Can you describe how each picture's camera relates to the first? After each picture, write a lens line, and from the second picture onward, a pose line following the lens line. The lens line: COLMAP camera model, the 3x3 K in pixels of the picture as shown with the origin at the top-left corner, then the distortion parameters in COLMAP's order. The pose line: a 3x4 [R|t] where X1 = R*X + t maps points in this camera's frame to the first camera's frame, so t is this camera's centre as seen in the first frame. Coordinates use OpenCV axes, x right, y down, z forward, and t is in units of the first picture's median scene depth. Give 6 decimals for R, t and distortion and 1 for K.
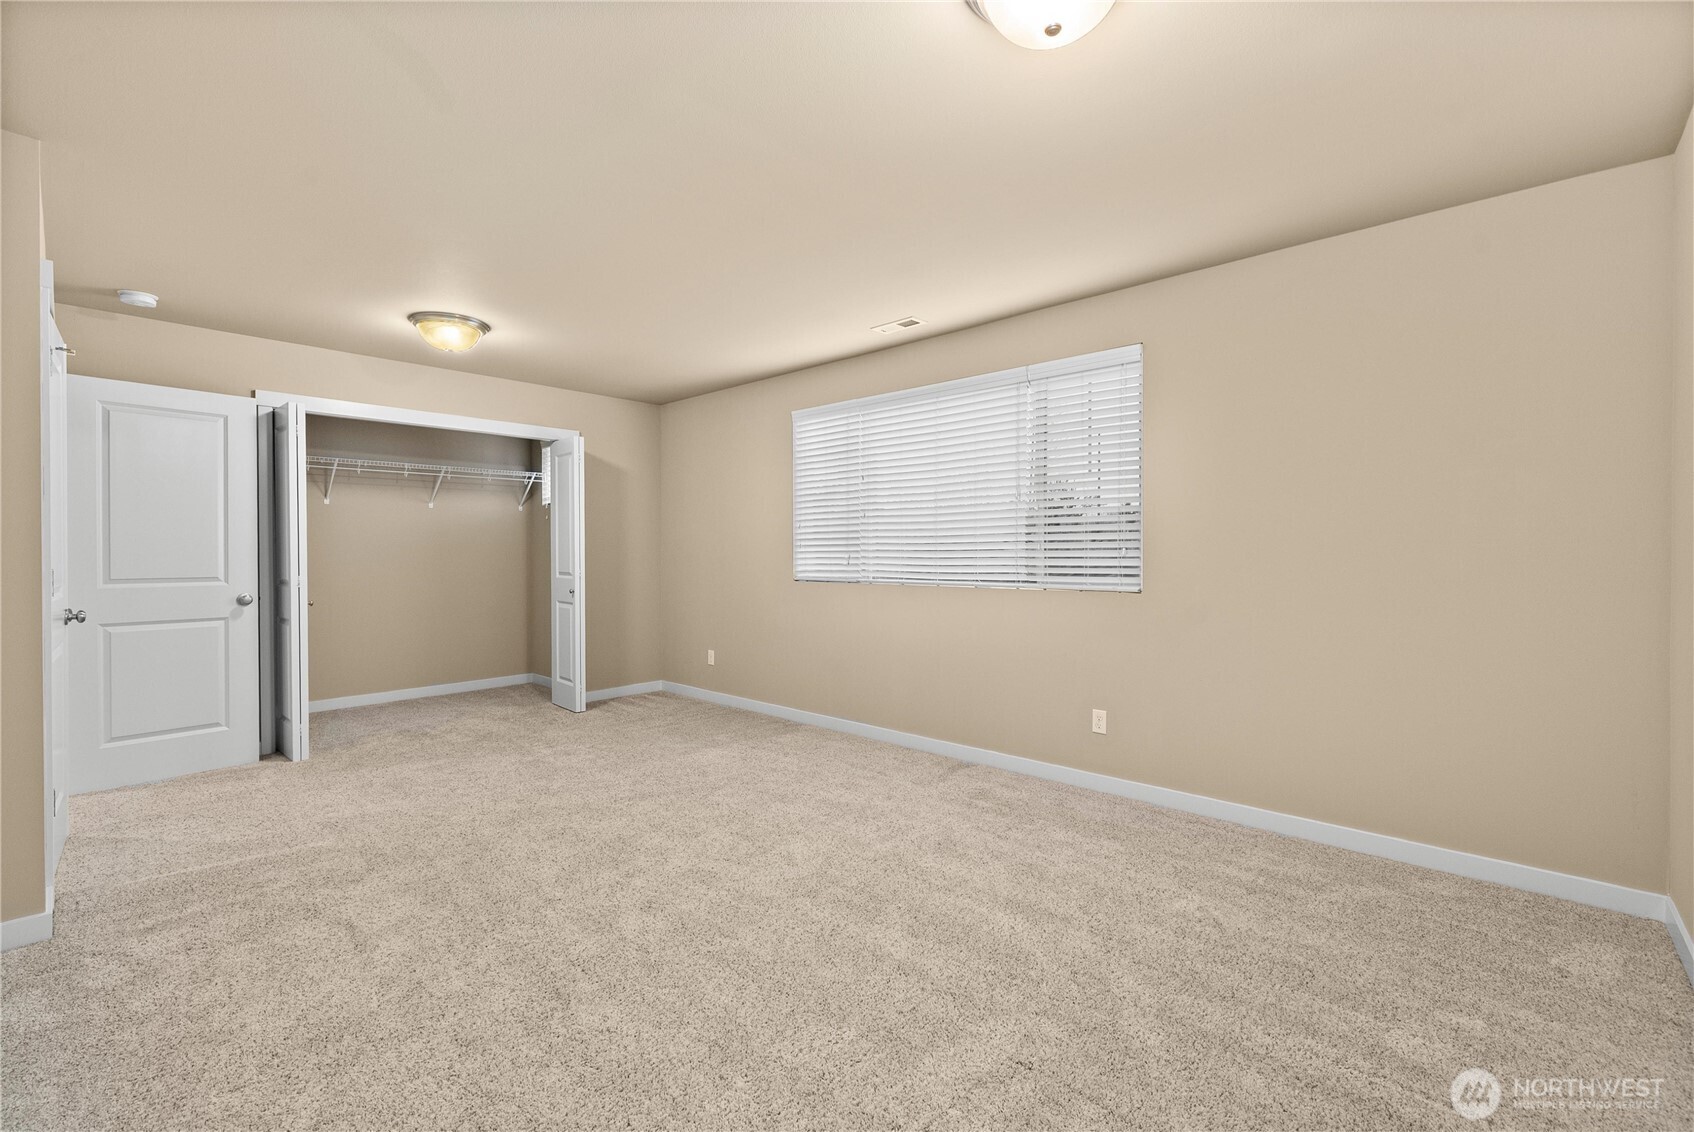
lens RADIAL K [[678.7, 0, 856.6], [0, 678.7, 552.1], [0, 0, 1]] dist [-0.003684, -0.000080]
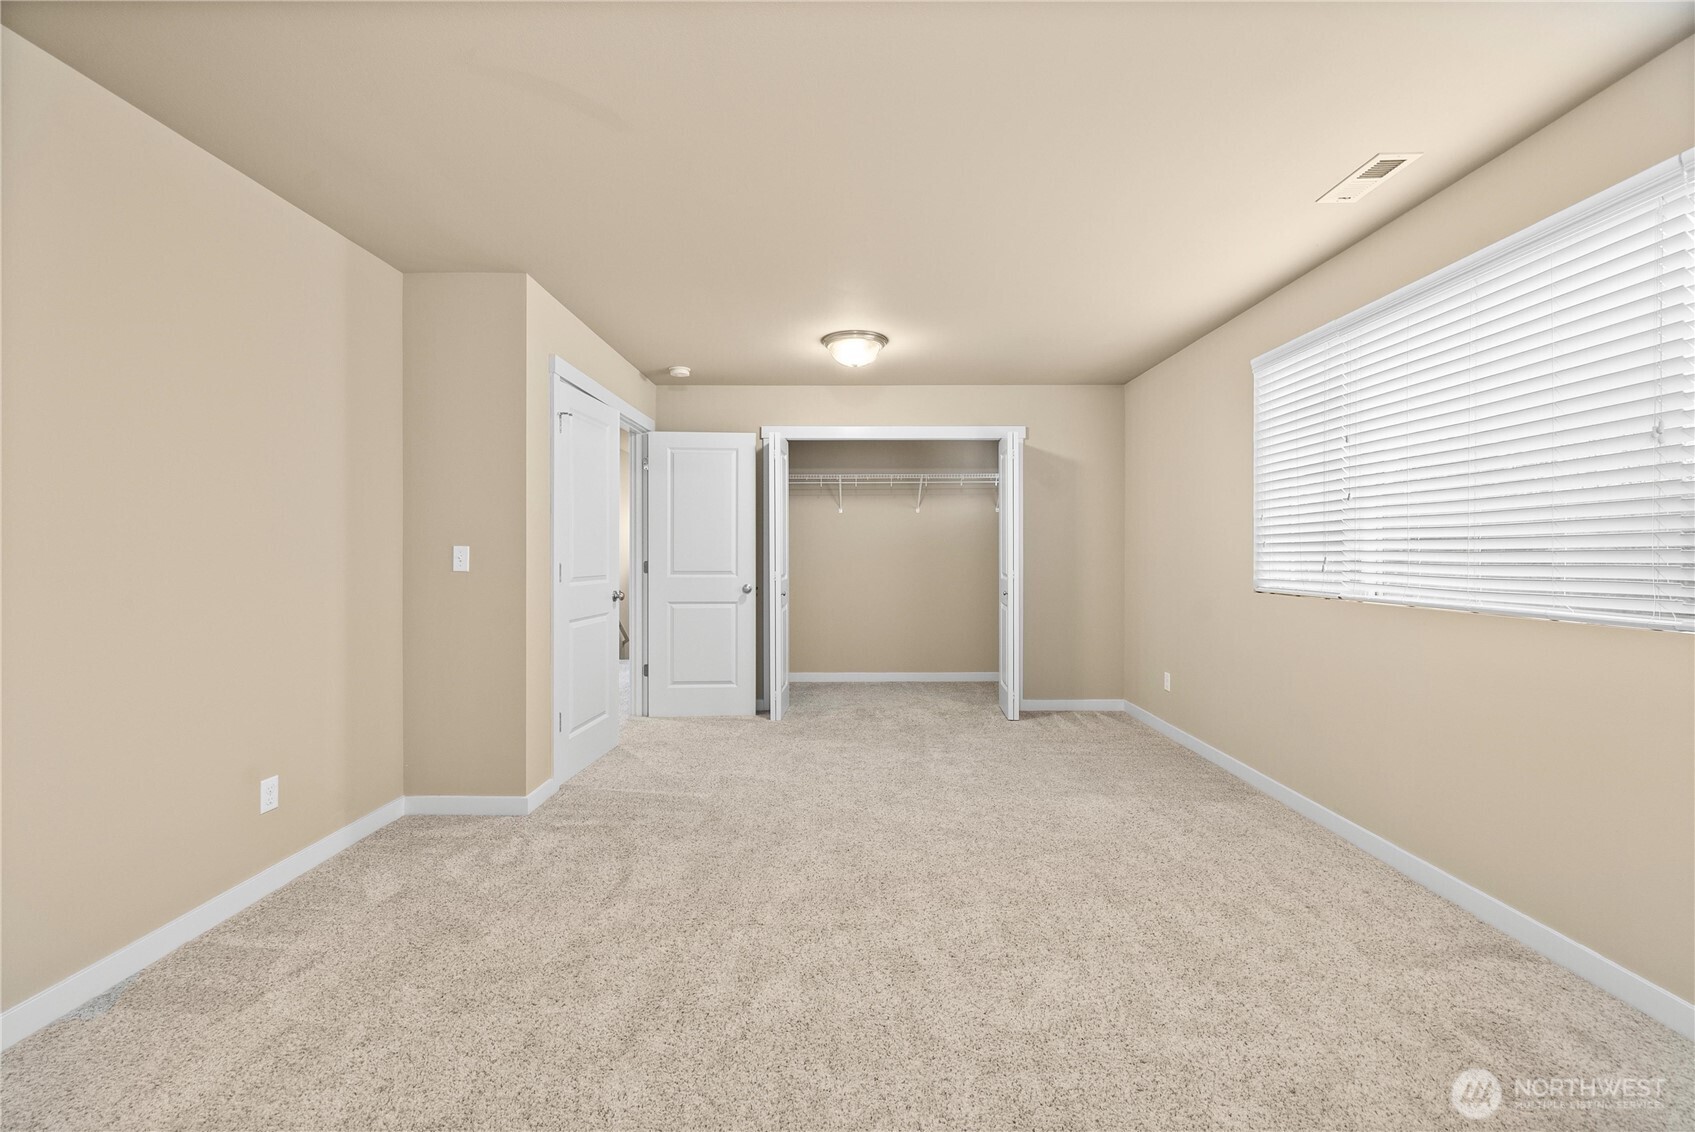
lens RADIAL K [[679.1, 0, 857.1], [0, 679.1, 552.1], [0, 0, 1]] dist [-0.003684, -0.000080]
pose [[0.689325, 0.001009, -0.724452, 0.192779], [-0.001310, 0.999999, 0.000146, -0.000776], [0.724451, 0.000848, 0.689325, 0.263246]]
